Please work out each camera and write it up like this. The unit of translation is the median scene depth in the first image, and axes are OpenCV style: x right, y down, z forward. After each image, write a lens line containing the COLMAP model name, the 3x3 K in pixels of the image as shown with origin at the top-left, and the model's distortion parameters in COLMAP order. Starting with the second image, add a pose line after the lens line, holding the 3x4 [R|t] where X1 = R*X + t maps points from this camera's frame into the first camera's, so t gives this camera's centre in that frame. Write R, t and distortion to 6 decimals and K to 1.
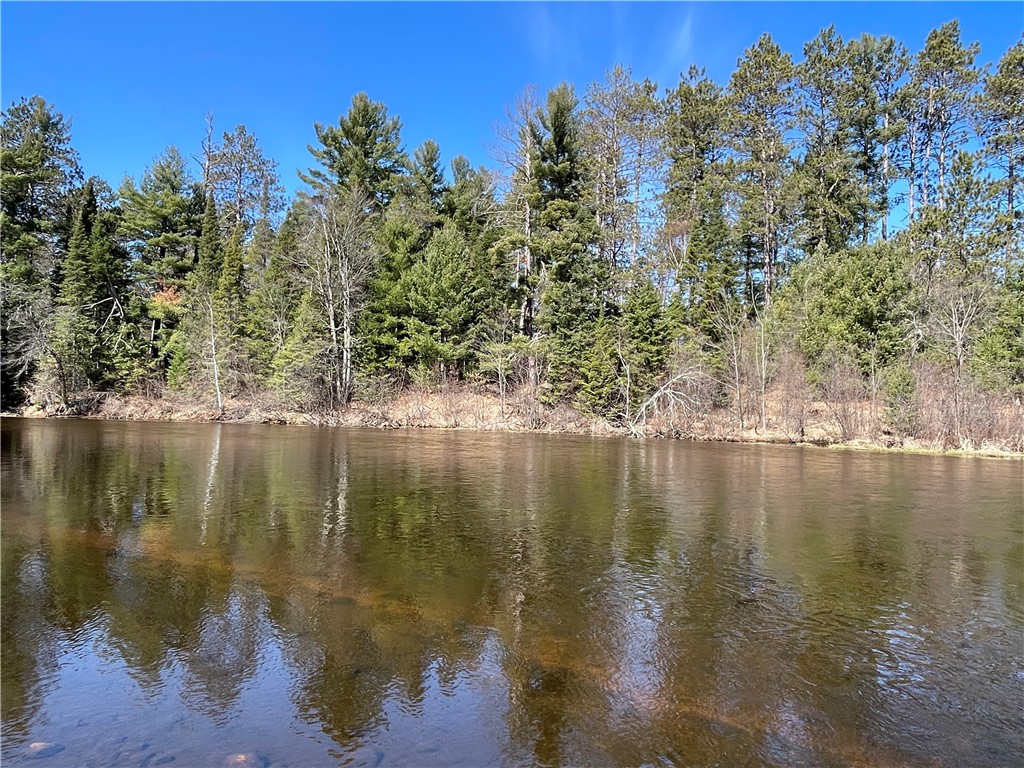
lens RADIAL K [[709.3, 0, 514.3], [0, 709.3, 379.7], [0, 0, 1]] dist [0.003735, -0.020425]
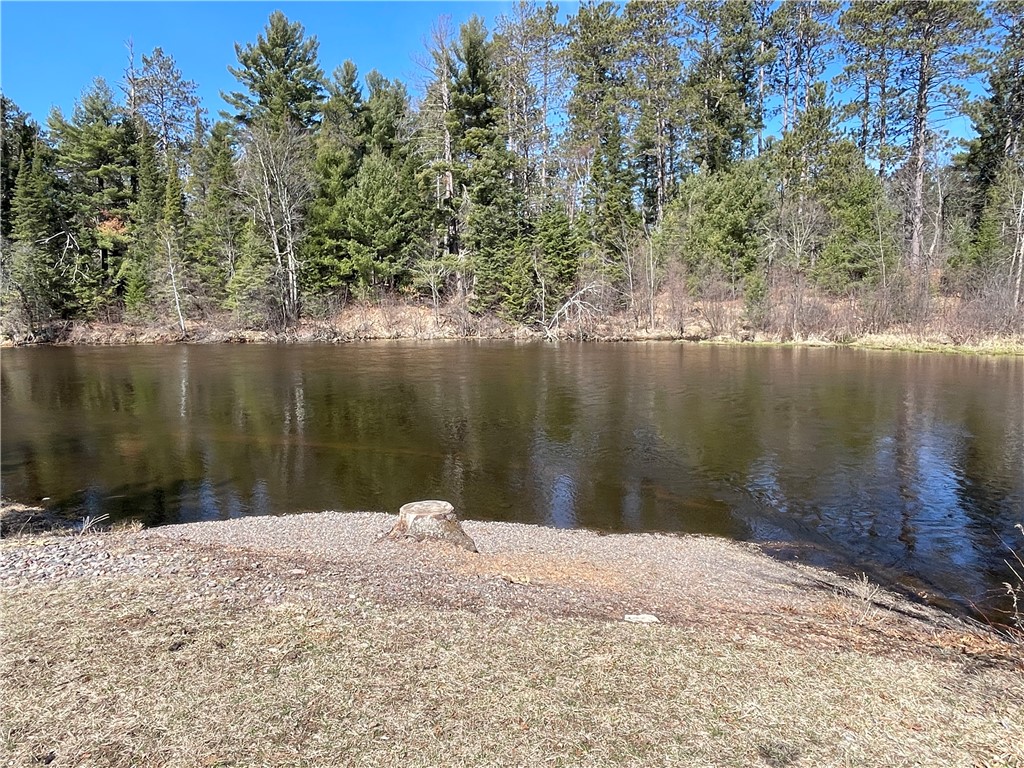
lens RADIAL K [[704.2, 0, 506.1], [0, 704.2, 384.1], [0, 0, 1]] dist [-0.011759, -0.015408]
pose [[0.993256, -0.056814, 0.101067, -0.024972], [0.039884, 0.985941, 0.162266, -0.034110], [-0.108864, -0.157141, 0.981558, -0.147724]]
